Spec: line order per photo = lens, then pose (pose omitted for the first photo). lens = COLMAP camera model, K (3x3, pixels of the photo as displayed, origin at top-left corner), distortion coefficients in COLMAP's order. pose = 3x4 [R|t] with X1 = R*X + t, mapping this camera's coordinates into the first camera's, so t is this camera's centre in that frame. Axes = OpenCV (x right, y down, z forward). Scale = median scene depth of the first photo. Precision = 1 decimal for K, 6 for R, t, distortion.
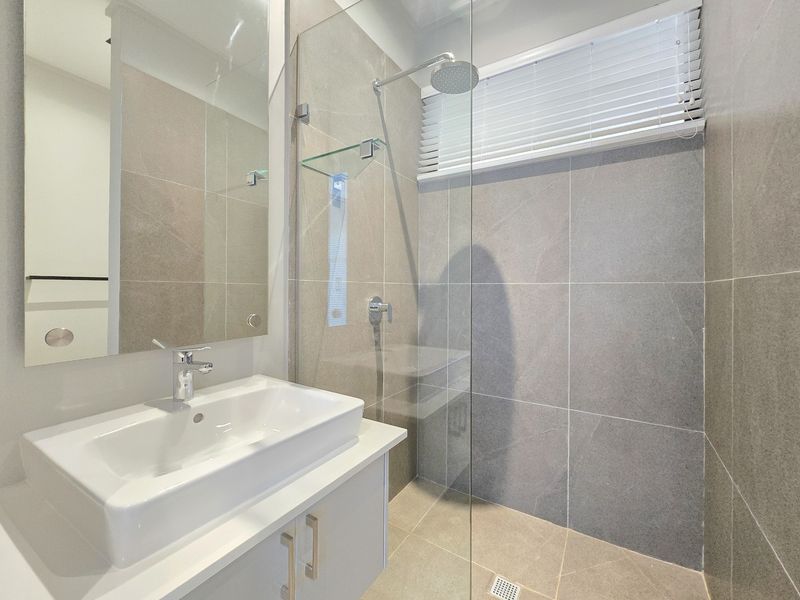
lens RADIAL K [[327.0, 0, 400.4], [0, 327.0, 298.1], [0, 0, 1]] dist [0.009339, -0.000282]
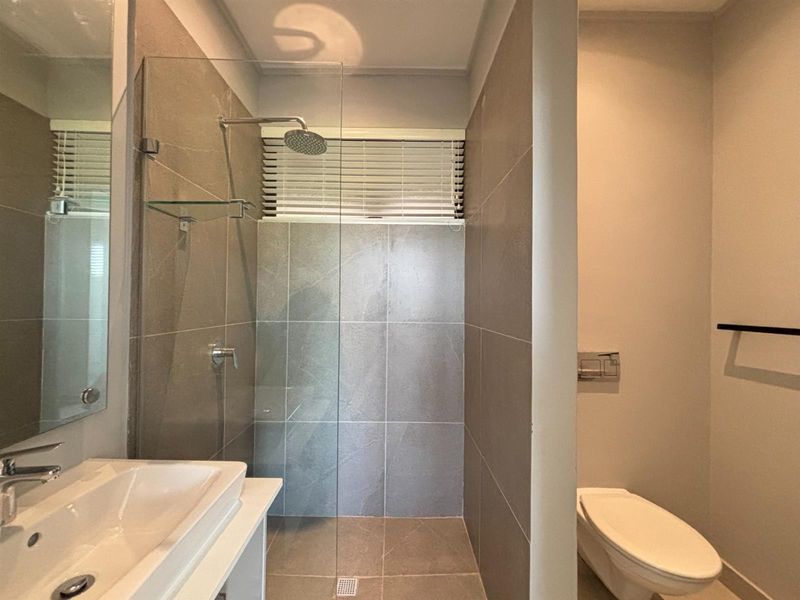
lens RADIAL K [[327.0, 0, 396.4], [0, 327.0, 301.5], [0, 0, 1]] dist [0.009339, -0.000282]
pose [[0.831436, 0.023560, 0.555121, -0.206317], [-0.016103, 0.999703, -0.018312, -0.129666], [-0.555388, 0.006286, 0.831568, -0.101537]]
